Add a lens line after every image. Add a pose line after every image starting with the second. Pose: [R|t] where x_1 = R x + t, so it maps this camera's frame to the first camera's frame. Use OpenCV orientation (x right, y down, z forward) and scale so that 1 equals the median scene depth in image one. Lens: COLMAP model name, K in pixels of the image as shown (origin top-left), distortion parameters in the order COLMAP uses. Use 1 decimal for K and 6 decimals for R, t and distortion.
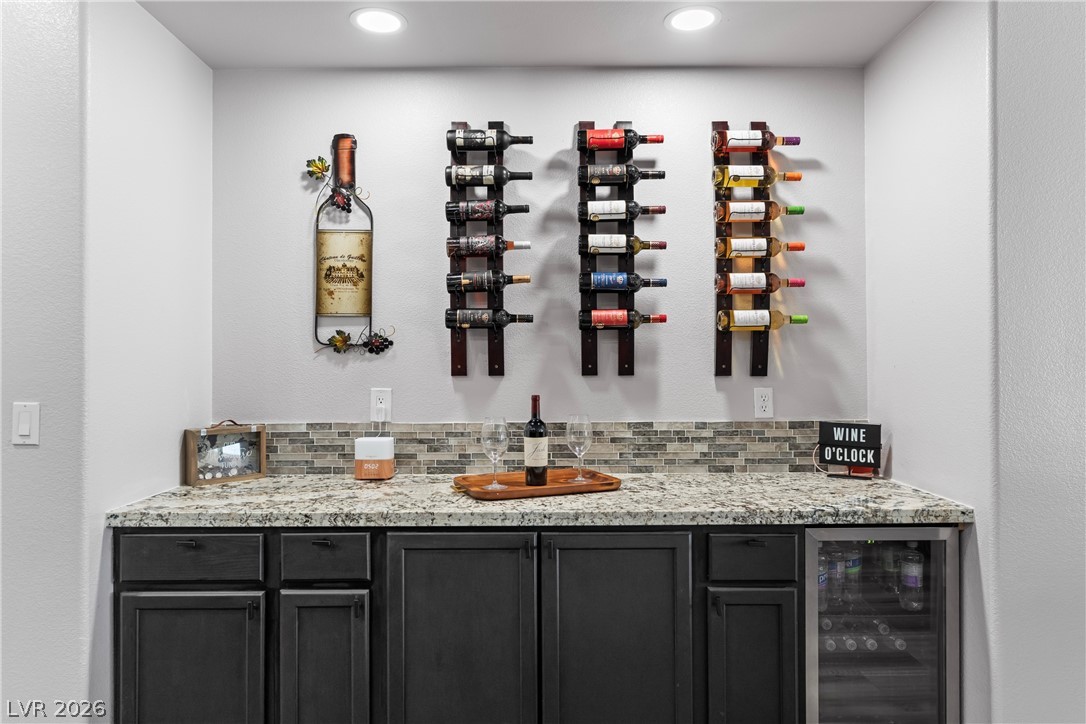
lens RADIAL K [[708.6, 0, 544.1], [0, 708.6, 361.9], [0, 0, 1]] dist [0.002752, 0.006750]
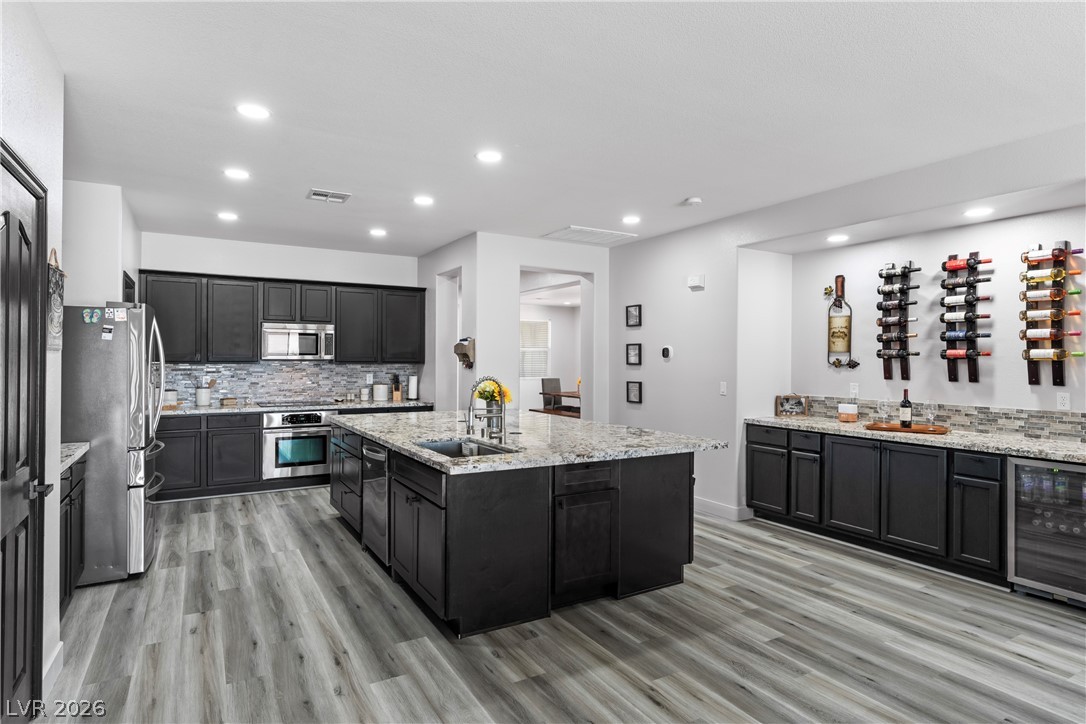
lens RADIAL K [[592.6, 0, 546.1], [0, 592.6, 361.2], [0, 0, 1]] dist [-0.002784, -0.000634]
pose [[0.513747, 0.010678, -0.857875, 0.911703], [-0.004663, 0.999943, 0.009654, -0.049737], [0.857929, -0.000959, 0.513767, -0.854392]]
